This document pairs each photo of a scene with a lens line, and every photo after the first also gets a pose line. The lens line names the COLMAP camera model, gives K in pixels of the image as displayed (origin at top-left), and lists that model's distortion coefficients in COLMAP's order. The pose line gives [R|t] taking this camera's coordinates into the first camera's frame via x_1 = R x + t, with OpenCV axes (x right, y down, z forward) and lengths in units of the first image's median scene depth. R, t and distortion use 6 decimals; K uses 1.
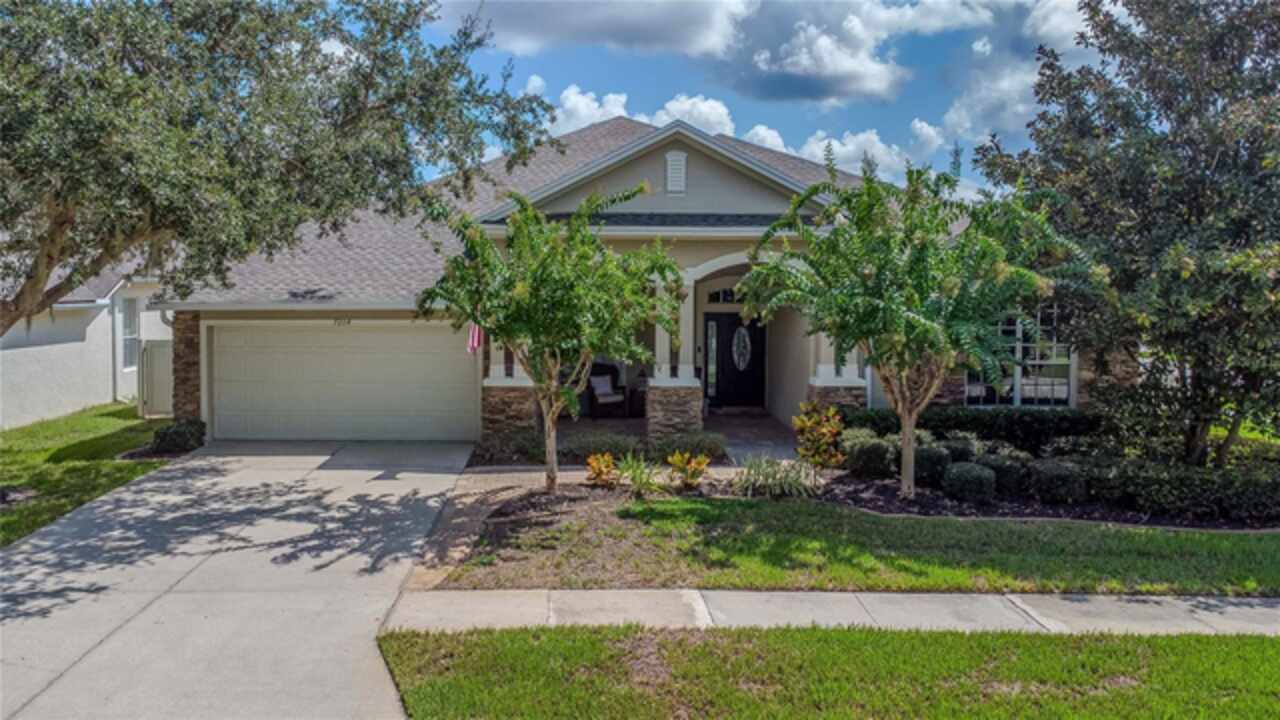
lens RADIAL K [[938.0, 0, 535.3], [0, 938.0, 380.4], [0, 0, 1]] dist [0.012968, -0.002352]
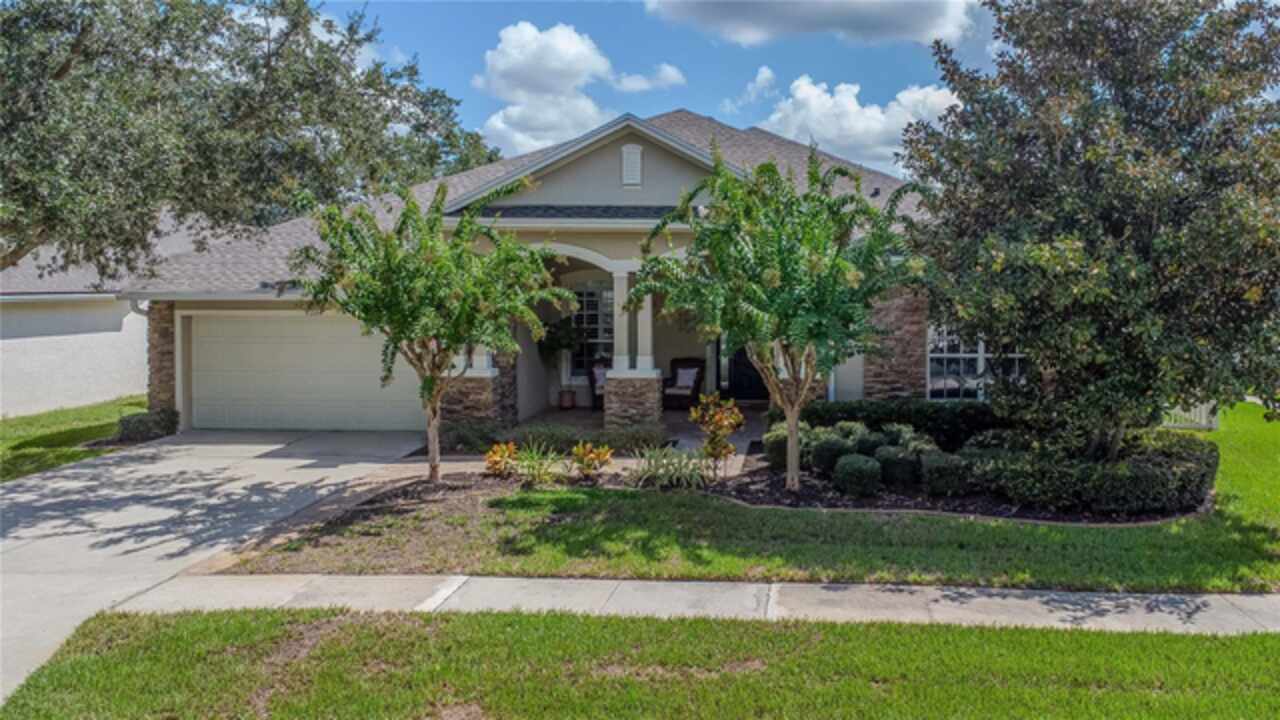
lens RADIAL K [[947.7, 0, 640.0], [0, 947.7, 360.0], [0, 0, 1]] dist [0.004626, 0.001913]
pose [[0.999768, 0.005112, -0.020906, 0.250918], [-0.005402, 0.999889, -0.013866, 0.001764], [0.020833, 0.013975, 0.999685, -0.015330]]
